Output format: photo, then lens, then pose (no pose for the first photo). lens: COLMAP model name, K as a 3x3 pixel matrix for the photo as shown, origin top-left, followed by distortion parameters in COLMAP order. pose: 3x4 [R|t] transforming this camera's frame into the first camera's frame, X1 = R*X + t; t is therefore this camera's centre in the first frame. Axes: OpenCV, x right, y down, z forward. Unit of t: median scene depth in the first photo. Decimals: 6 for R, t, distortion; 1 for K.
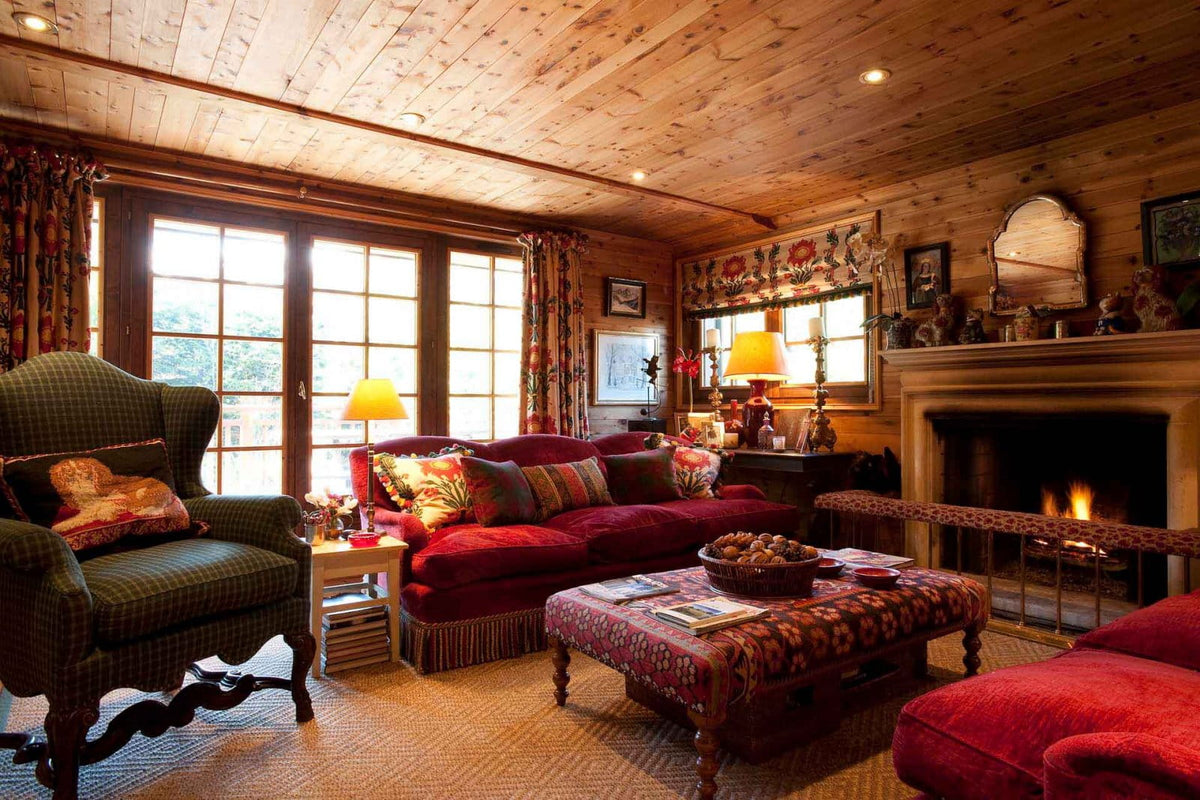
lens RADIAL K [[703.5, 0, 601.7], [0, 703.5, 394.0], [0, 0, 1]] dist [-0.054891, 0.047452]
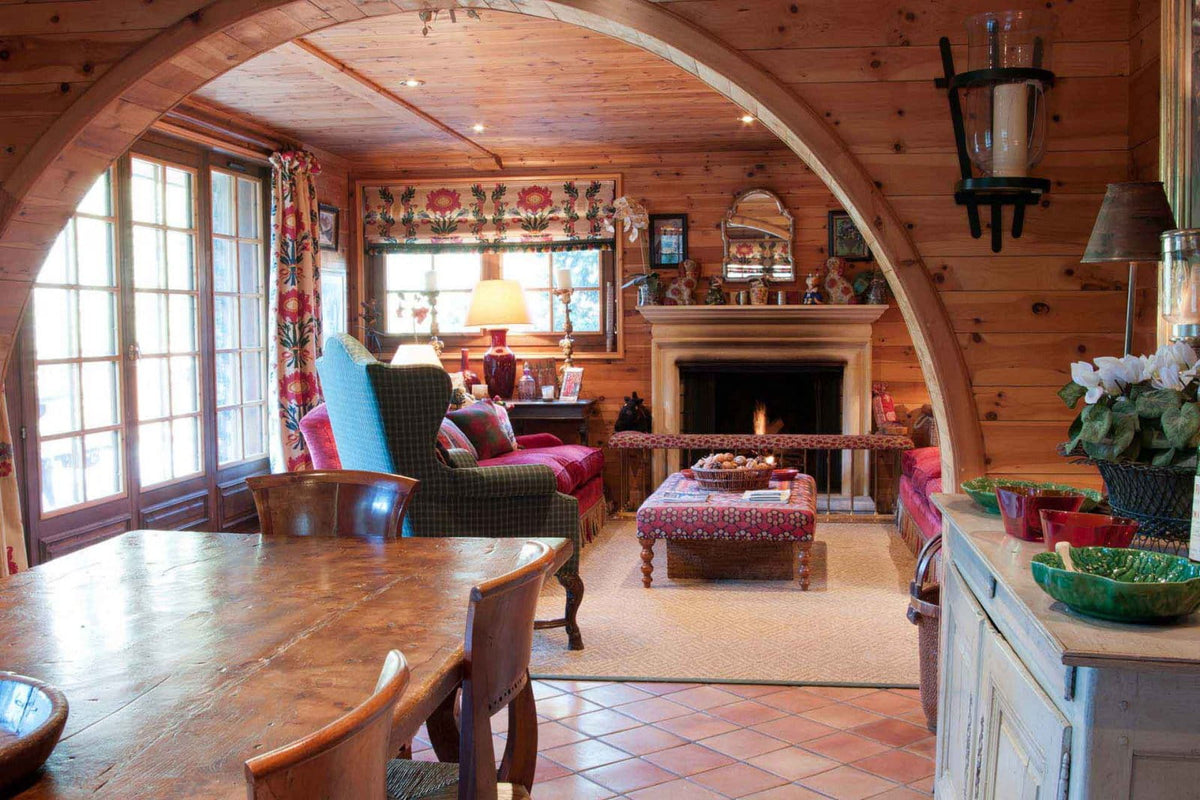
lens RADIAL K [[1270.5, 0, 600.0], [0, 1270.5, 400.0], [0, 0, 1]] dist [-0.090031, -0.008511]
pose [[0.696288, -0.047951, 0.716159, -1.128661], [-0.006118, 0.997333, 0.072726, -0.060567], [-0.717737, -0.055020, 0.694137, -0.381624]]
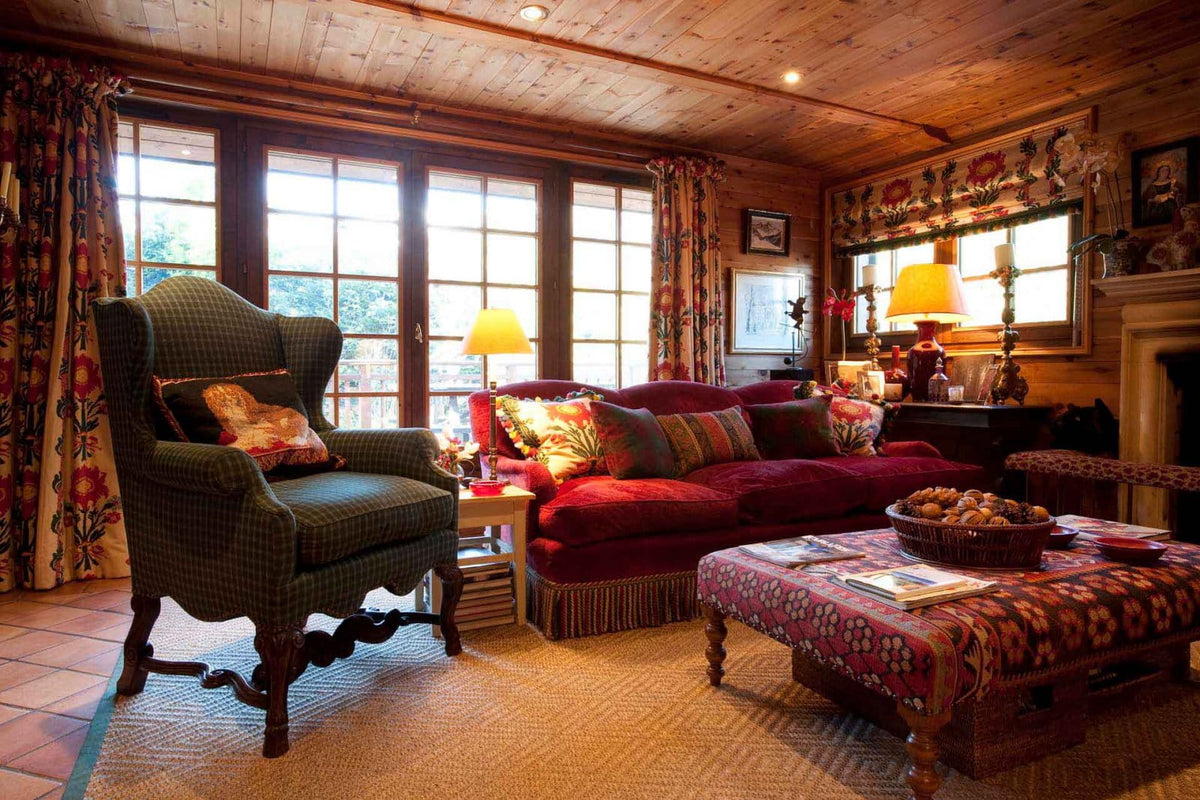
lens RADIAL K [[728.7, 0, 604.0], [0, 728.7, 393.9], [0, 0, 1]] dist [-0.045661, 0.047944]
pose [[0.987802, 0.006602, -0.155574, -0.034387], [0.000654, 0.998916, 0.046545, 0.032101], [0.155713, -0.046079, 0.986727, 0.078922]]
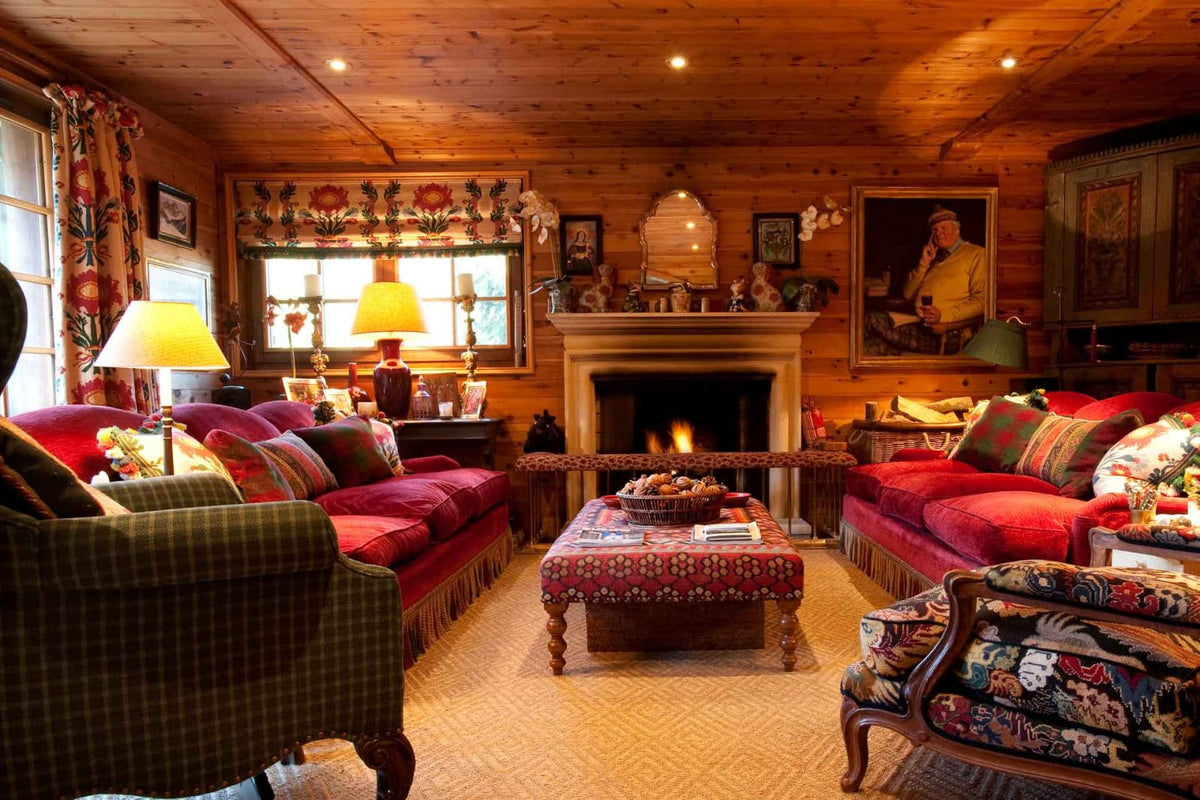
lens RADIAL K [[849.0, 0, 673.4], [0, 849.0, 433.1], [0, 0, 1]] dist [-0.043671, 0.050573]
pose [[0.570720, -0.047998, 0.819741, -0.521301], [-0.004423, 0.998096, 0.061521, 0.034955], [-0.821133, -0.038737, 0.569421, 0.151202]]
